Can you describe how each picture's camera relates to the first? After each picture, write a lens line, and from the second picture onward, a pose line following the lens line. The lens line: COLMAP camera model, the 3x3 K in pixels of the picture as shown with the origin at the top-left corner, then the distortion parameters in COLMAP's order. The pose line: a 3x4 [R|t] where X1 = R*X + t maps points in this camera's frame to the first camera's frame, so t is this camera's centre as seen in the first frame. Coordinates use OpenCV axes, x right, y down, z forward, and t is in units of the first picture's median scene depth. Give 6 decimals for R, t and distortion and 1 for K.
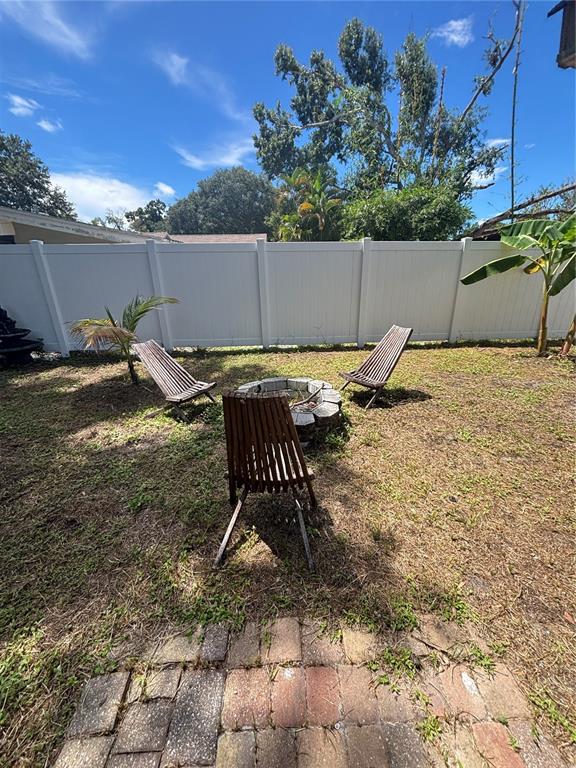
lens RADIAL K [[308.6, 0, 288.4], [0, 308.6, 383.6], [0, 0, 1]] dist [-0.001429, 0.000008]
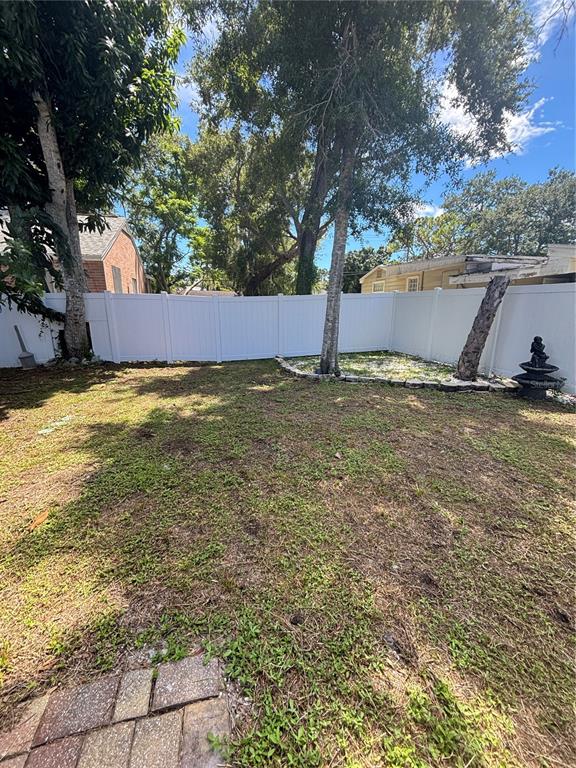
lens RADIAL K [[308.6, 0, 287.9], [0, 308.6, 384.1], [0, 0, 1]] dist [-0.001429, 0.000008]
pose [[0.195341, 0.251692, -0.947889, -0.084416], [-0.346760, 0.921804, 0.173306, -0.001130], [0.917387, 0.294836, 0.267343, -0.020846]]
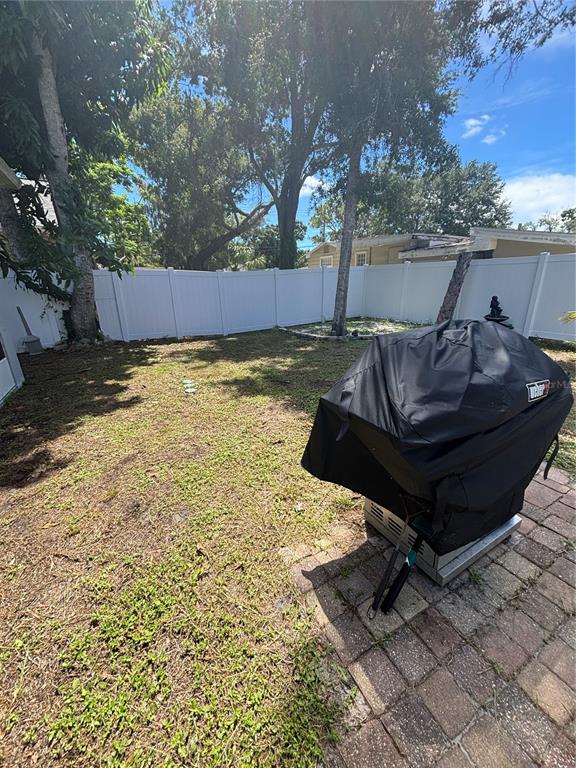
lens RADIAL K [[308.6, 0, 286.0], [0, 308.6, 384.3], [0, 0, 1]] dist [-0.001429, 0.000008]
pose [[0.455933, 0.283464, -0.843666, -0.034505], [-0.296554, 0.942141, 0.156287, 0.210356], [0.839155, 0.178936, 0.513616, -0.556541]]
